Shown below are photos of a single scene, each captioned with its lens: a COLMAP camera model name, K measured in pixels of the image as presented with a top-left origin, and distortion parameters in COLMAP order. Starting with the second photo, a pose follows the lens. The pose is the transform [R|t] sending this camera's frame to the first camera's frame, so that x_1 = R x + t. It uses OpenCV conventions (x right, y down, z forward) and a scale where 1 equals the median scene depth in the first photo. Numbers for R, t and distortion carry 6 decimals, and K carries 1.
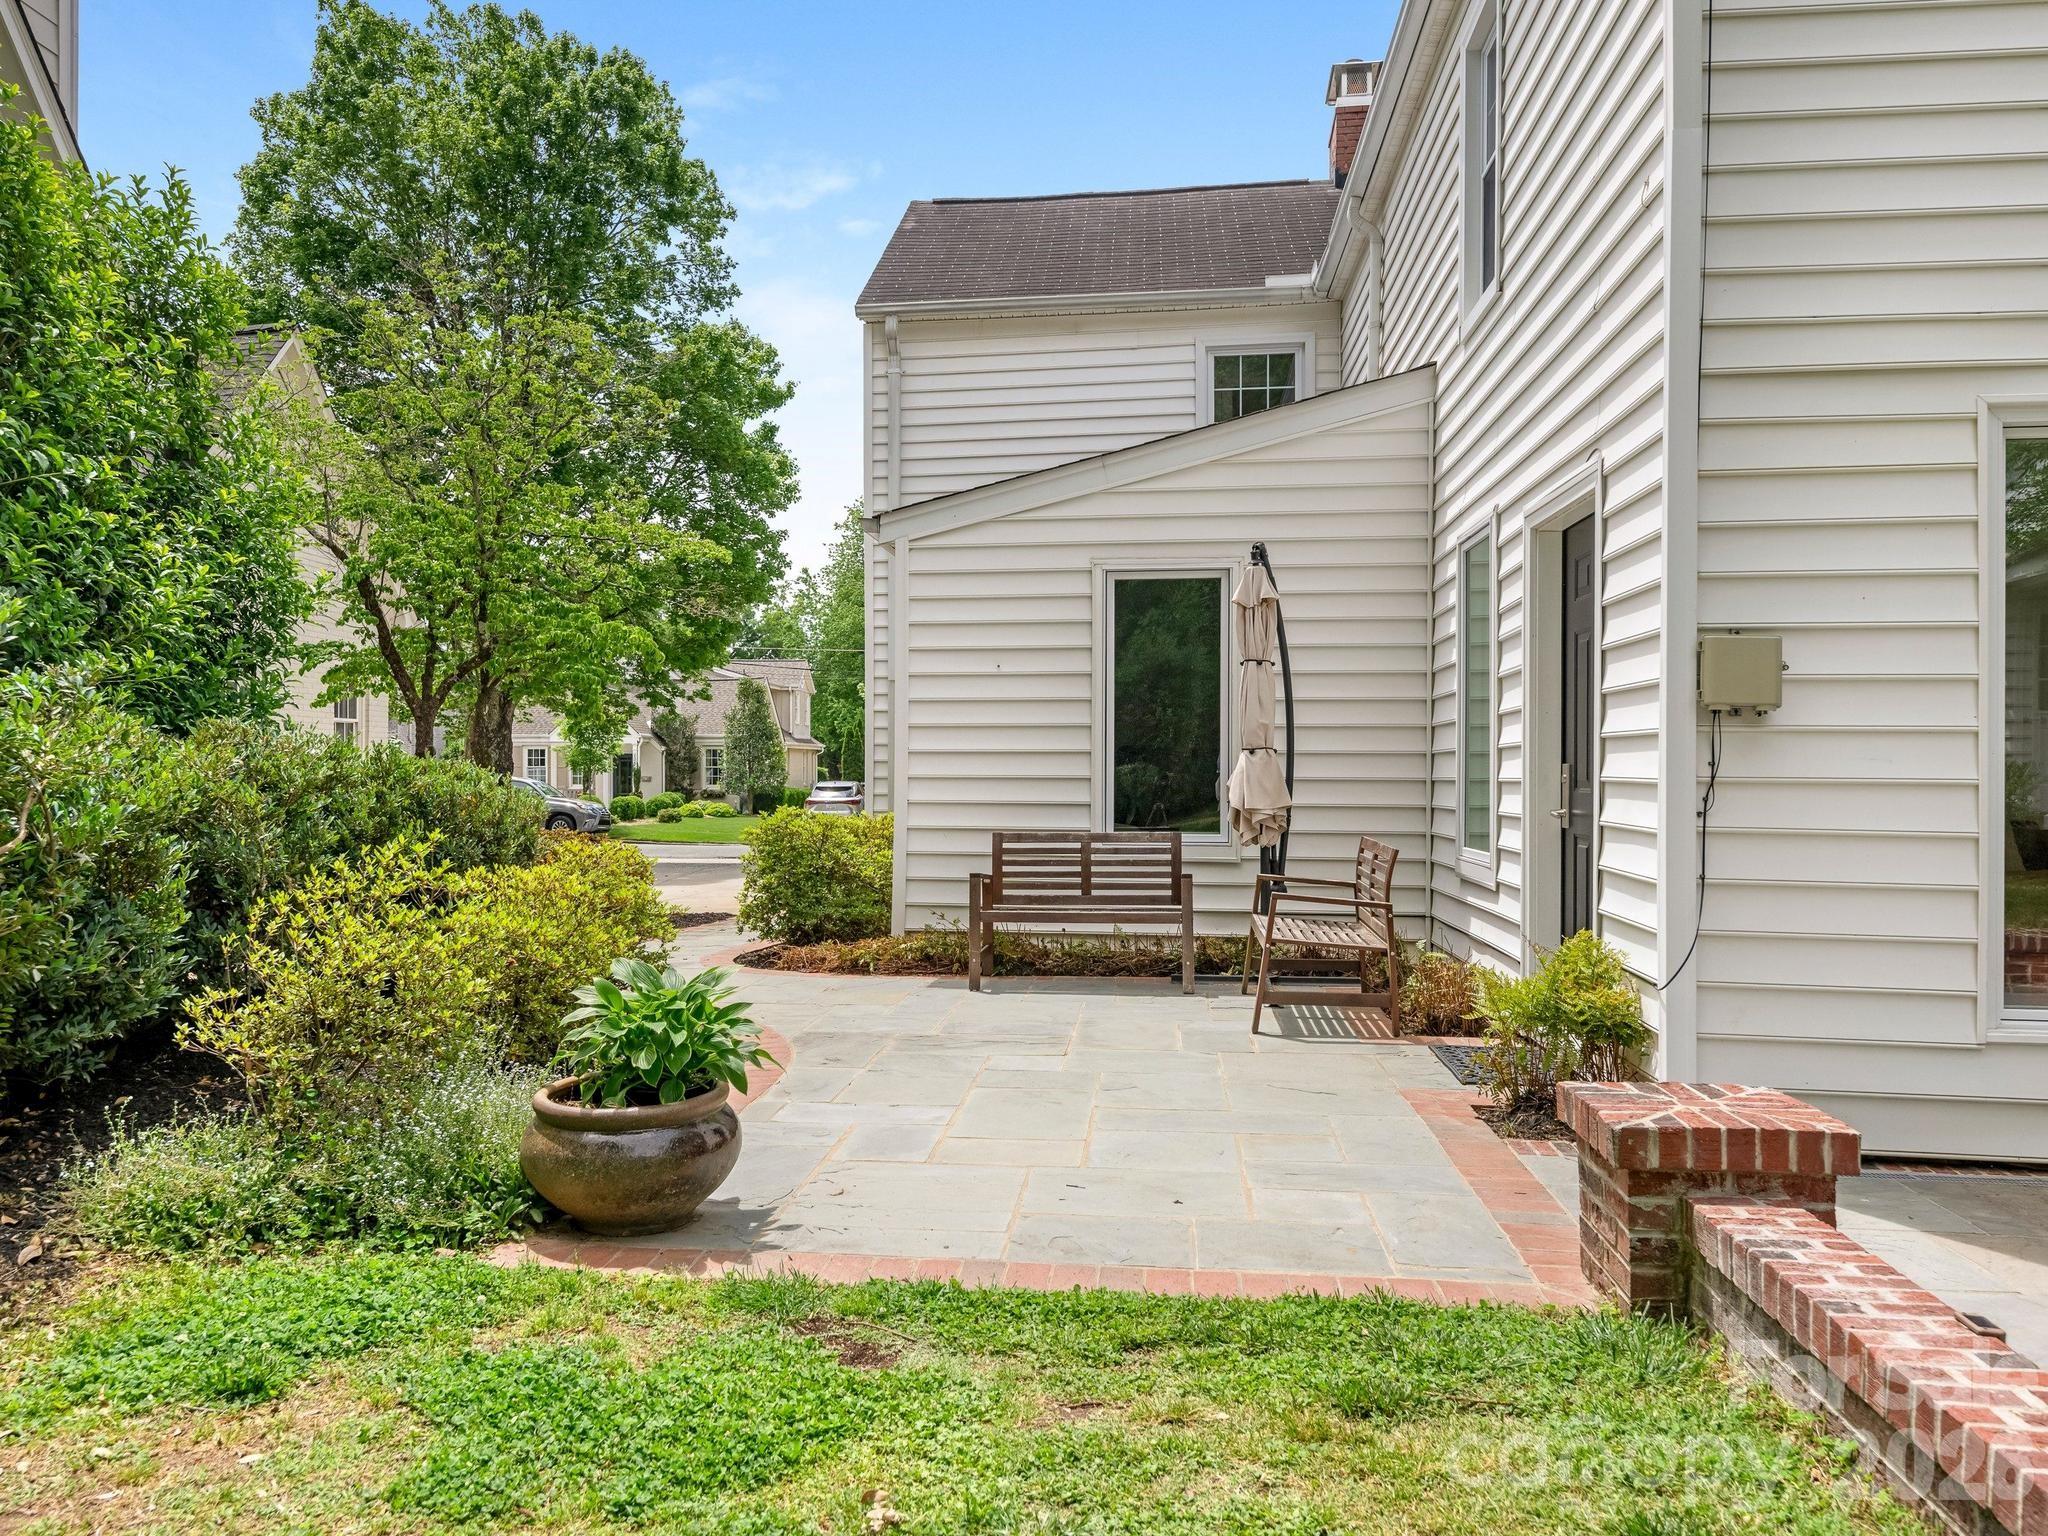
lens RADIAL K [[1265.0, 0, 1024.0], [0, 1265.0, 768.0], [0, 0, 1]] dist [0.005368, -0.000232]
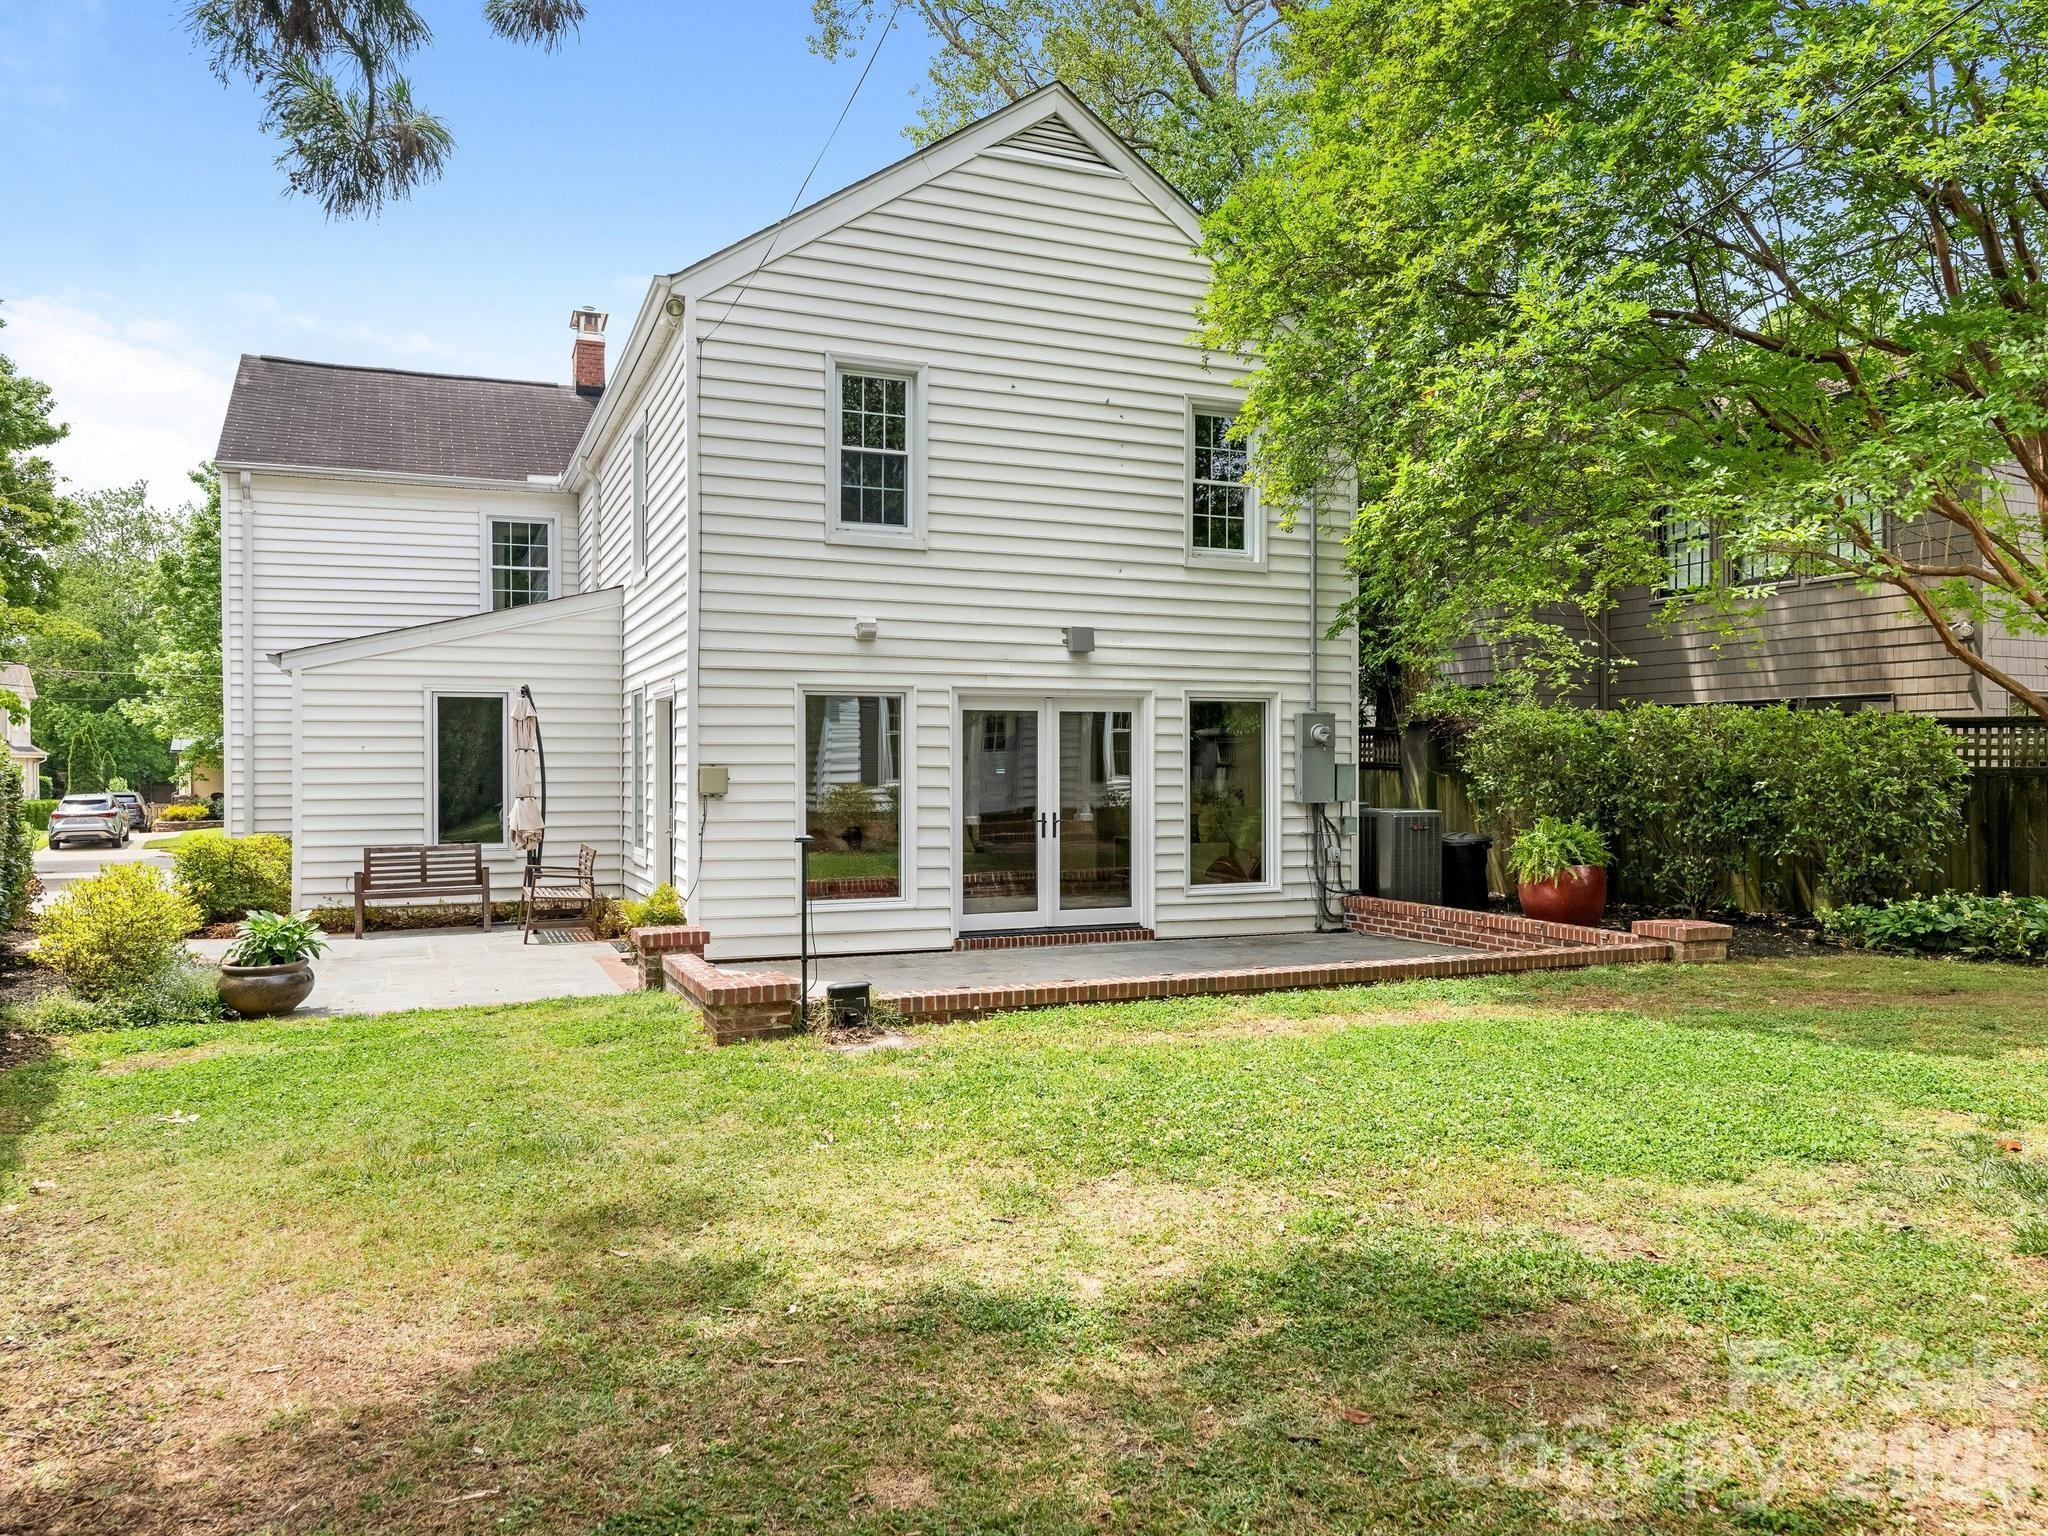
lens RADIAL K [[1443.9, 0, 1024.0], [0, 1443.9, 768.0], [0, 0, 1]] dist [-0.021048, -0.001759]
pose [[0.868269, -0.010067, 0.495992, -0.213133], [0.002538, 0.999871, 0.015853, -0.084954], [-0.496087, -0.012506, 0.868183, -1.120499]]
